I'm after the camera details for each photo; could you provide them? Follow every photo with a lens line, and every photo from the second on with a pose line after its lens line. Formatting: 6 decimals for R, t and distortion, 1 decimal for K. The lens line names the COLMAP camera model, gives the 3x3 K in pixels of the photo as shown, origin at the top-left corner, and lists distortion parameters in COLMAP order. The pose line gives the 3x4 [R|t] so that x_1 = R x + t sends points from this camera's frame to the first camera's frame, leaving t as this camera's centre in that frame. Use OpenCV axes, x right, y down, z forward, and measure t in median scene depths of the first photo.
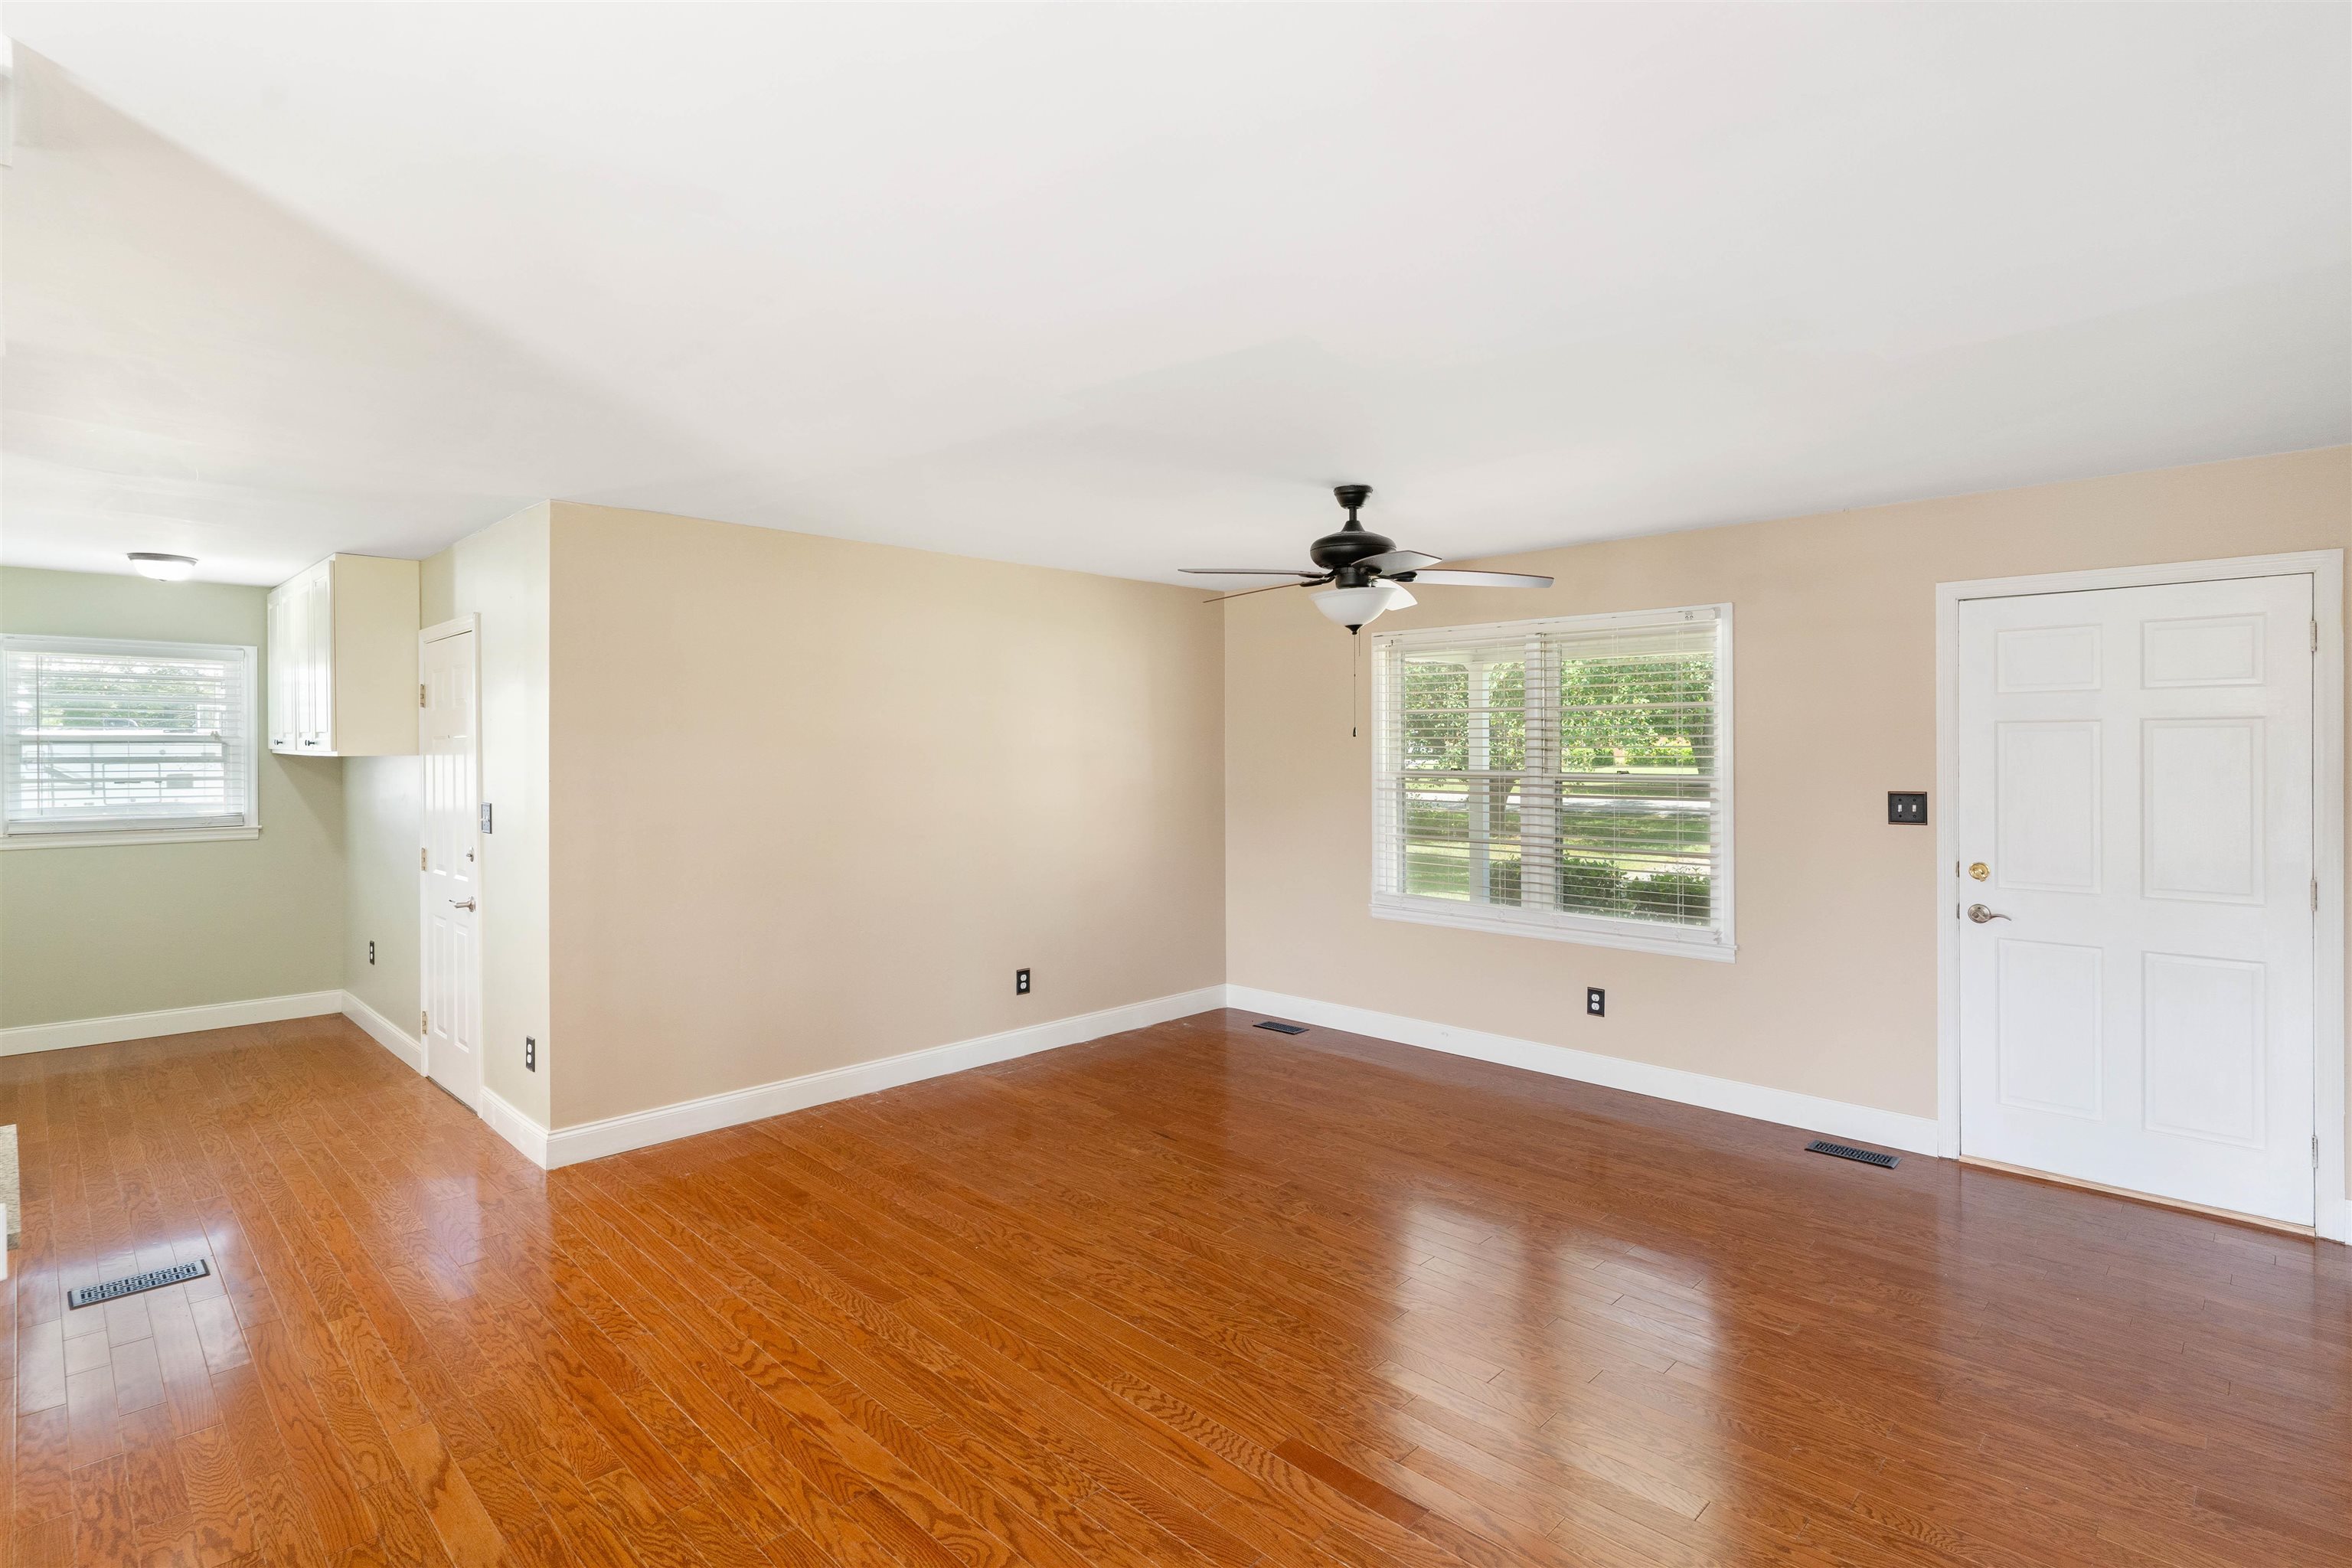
lens RADIAL K [[1141.0, 0, 1177.9], [0, 1141.0, 744.1], [0, 0, 1]] dist [-0.001071, 0.001369]
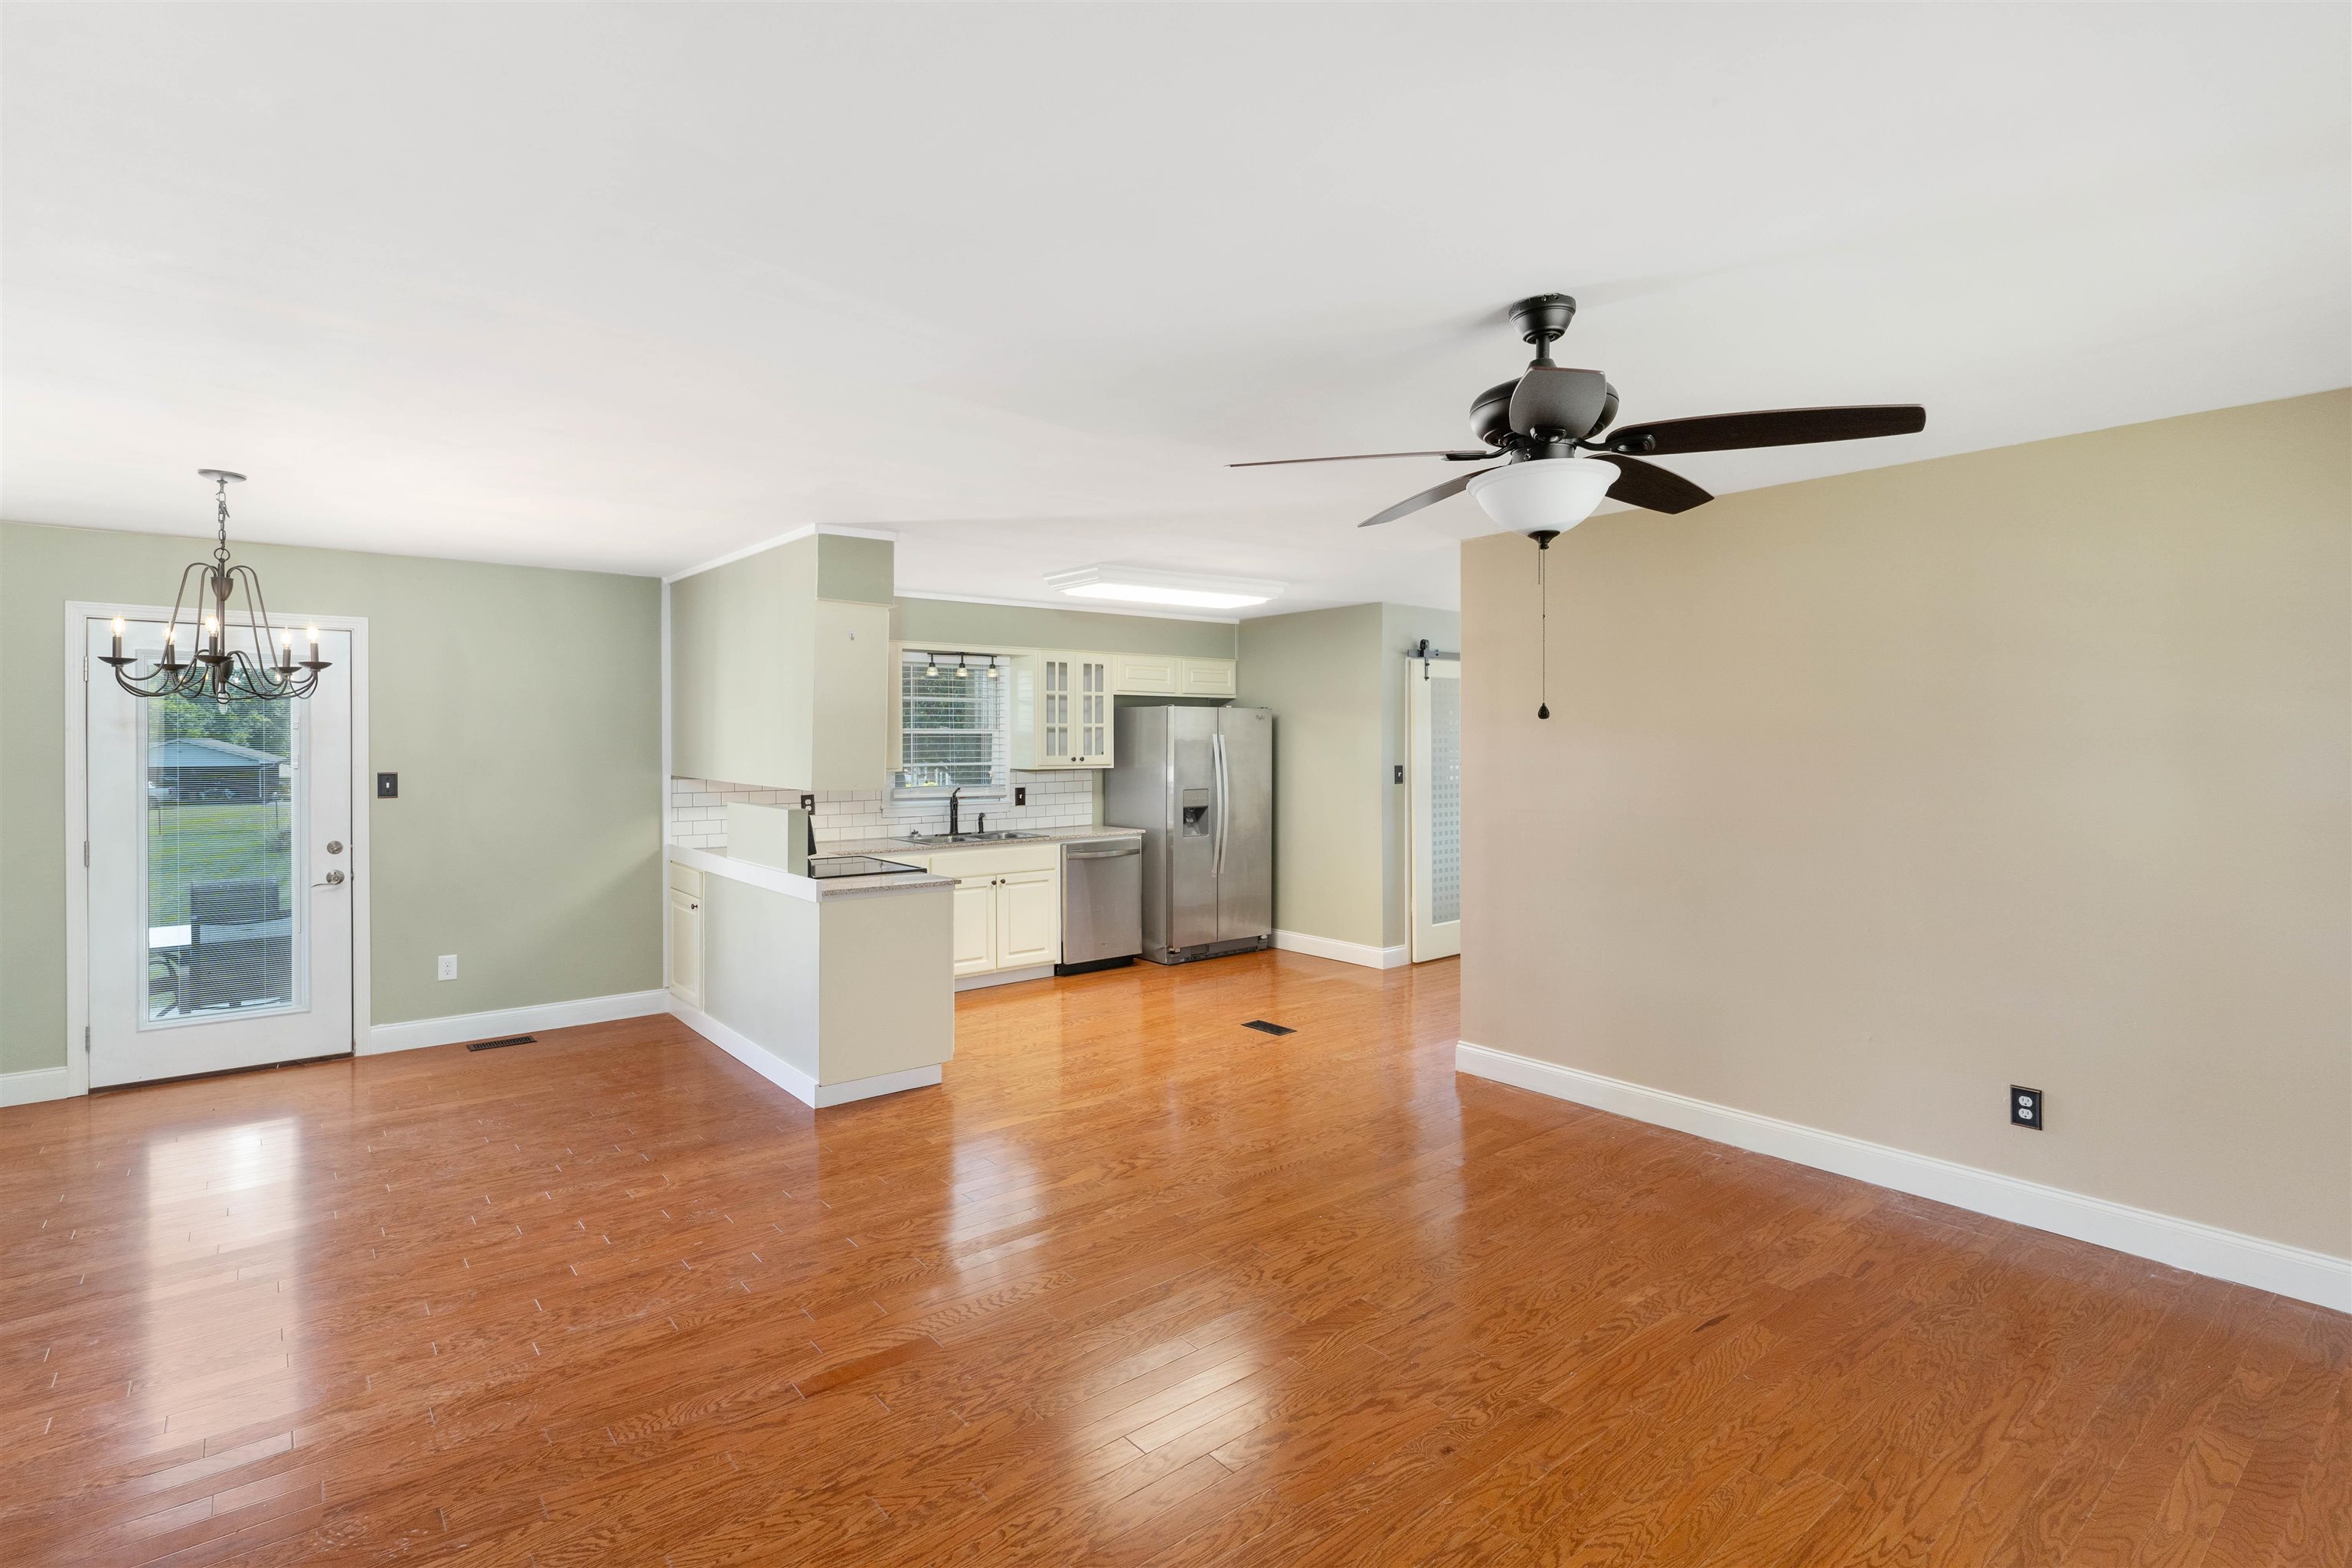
lens RADIAL K [[1133.6, 0, 1188.9], [0, 1133.6, 751.5], [0, 0, 1]] dist [-0.004806, -0.000026]
pose [[-0.100181, 0.012676, -0.994889, 0.766291], [0.007084, 0.999903, 0.012027, 0.001984], [0.994944, -0.005843, -0.100261, 0.877135]]
